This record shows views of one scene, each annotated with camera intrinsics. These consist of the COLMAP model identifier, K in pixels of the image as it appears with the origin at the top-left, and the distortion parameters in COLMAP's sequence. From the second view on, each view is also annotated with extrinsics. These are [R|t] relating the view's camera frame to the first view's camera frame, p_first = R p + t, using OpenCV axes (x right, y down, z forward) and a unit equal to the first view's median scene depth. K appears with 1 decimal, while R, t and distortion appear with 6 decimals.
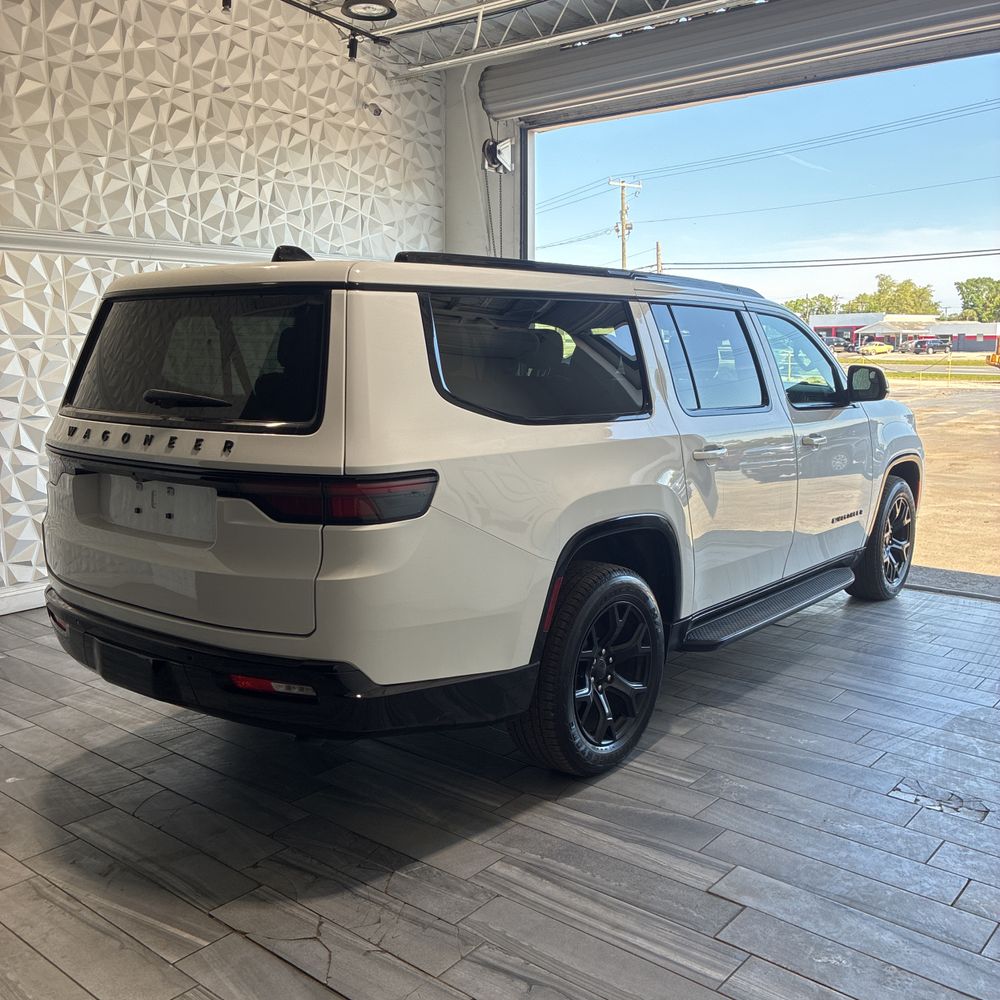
lens RADIAL K [[1015.1, 0, 509.8], [0, 1015.1, 502.1], [0, 0, 1]] dist [0.029481, 0.000000]
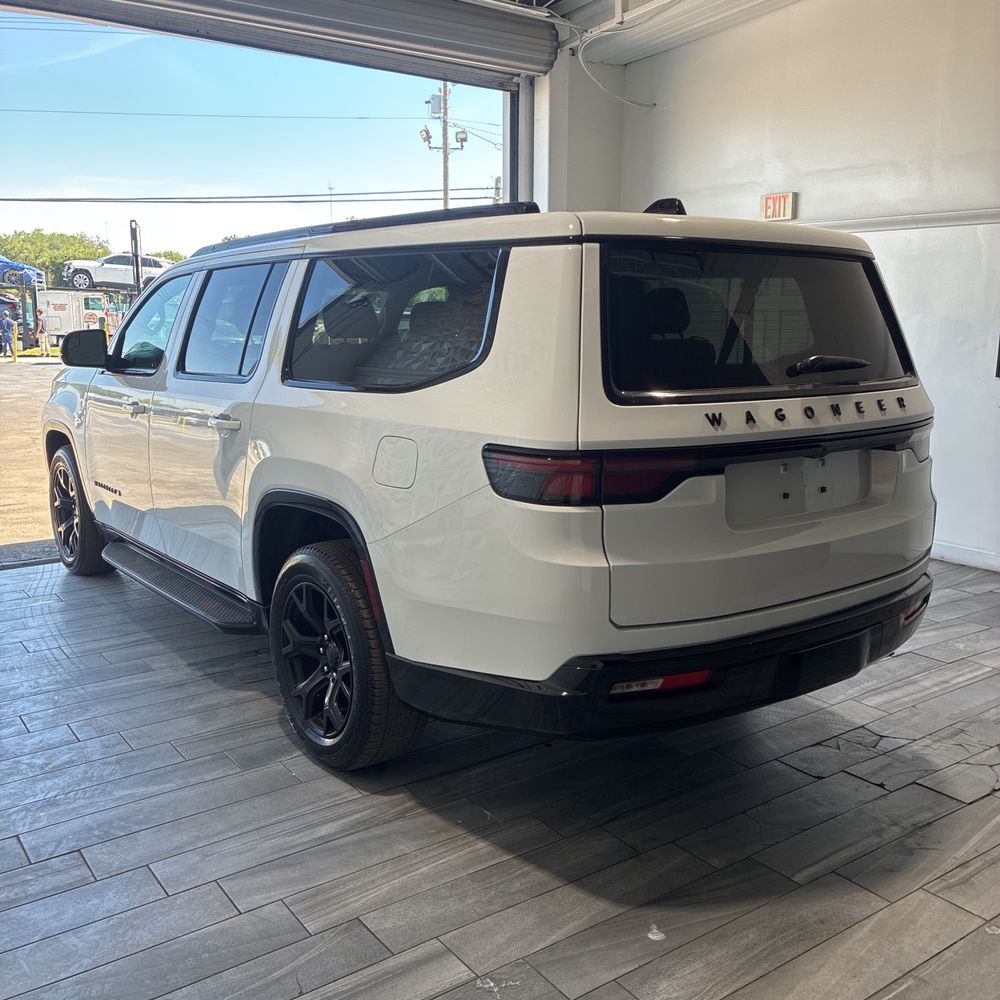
lens RADIAL K [[1015.1, 0, 510.6], [0, 1015.1, 502.4], [0, 0, 1]] dist [0.029481, 0.000000]
pose [[0.253206, -0.175349, 0.951388, -0.527362], [0.144054, 0.979306, 0.142155, -0.060775], [-0.956627, 0.101056, 0.273226, 0.412221]]
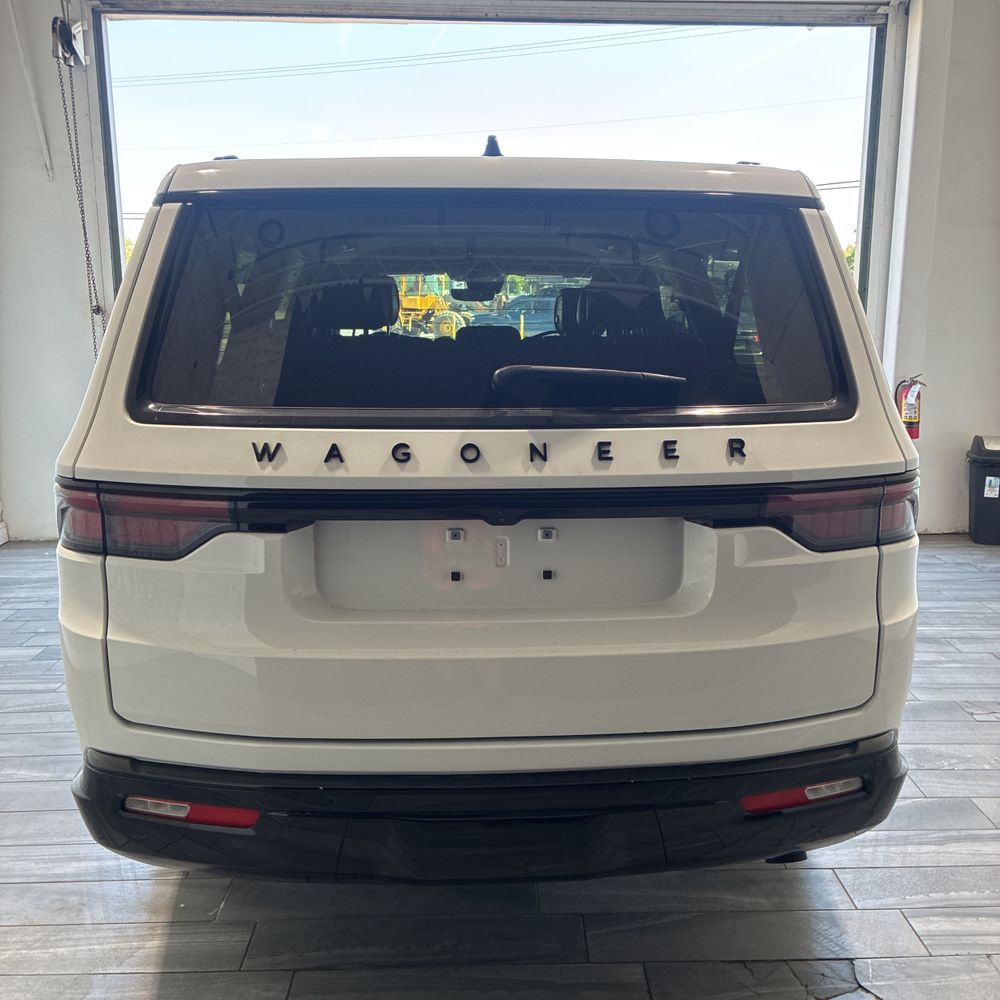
lens RADIAL K [[1015.1, 0, 515.3], [0, 1015.1, 486.7], [0, 0, 1]] dist [0.029481, 0.000000]
pose [[0.753286, -0.117380, 0.647133, -0.295008], [0.100259, 0.992939, 0.063400, -0.031588], [-0.650006, 0.017123, 0.759736, 0.224999]]
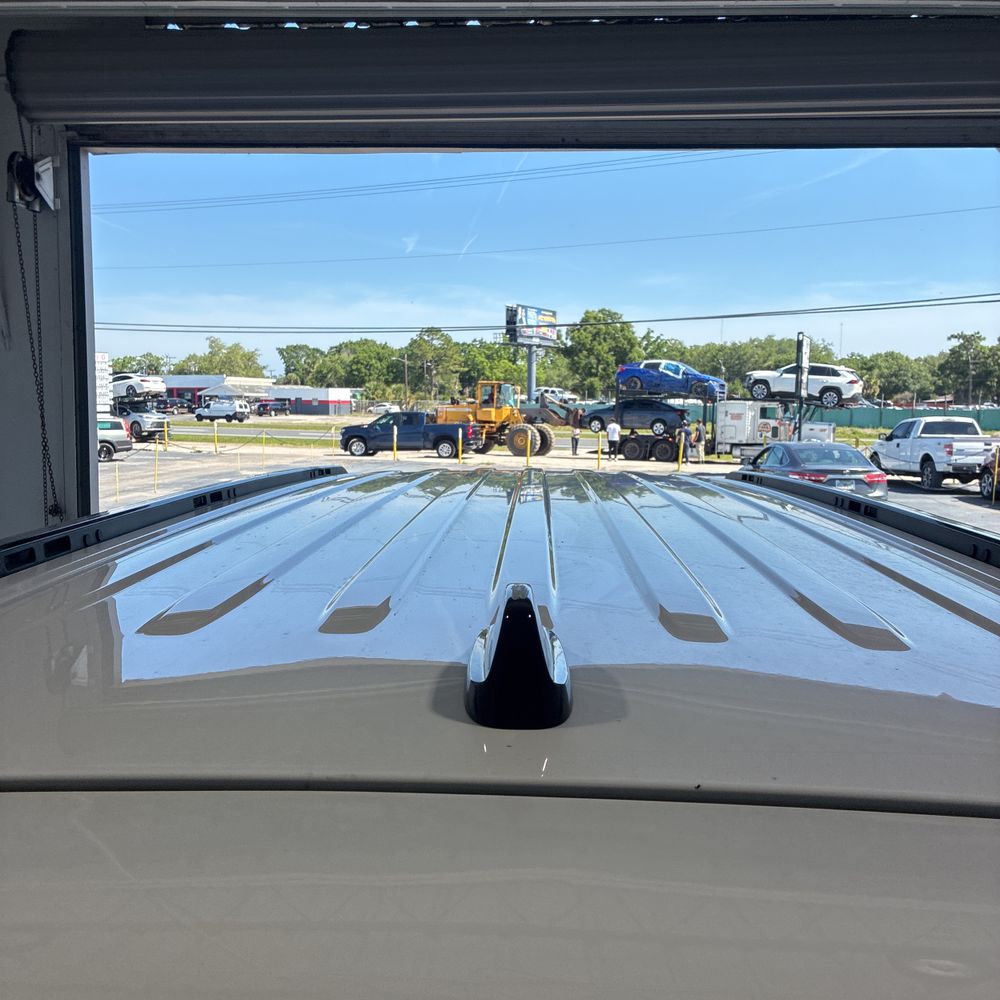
lens RADIAL K [[1015.1, 0, 492.3], [0, 1015.1, 492.6], [0, 0, 1]] dist [0.029481, 0.000000]
pose [[0.813313, -0.041621, 0.580336, -0.148832], [0.078678, 0.996144, -0.038821, -0.119145], [-0.576482, 0.077233, 0.813451, 0.385355]]
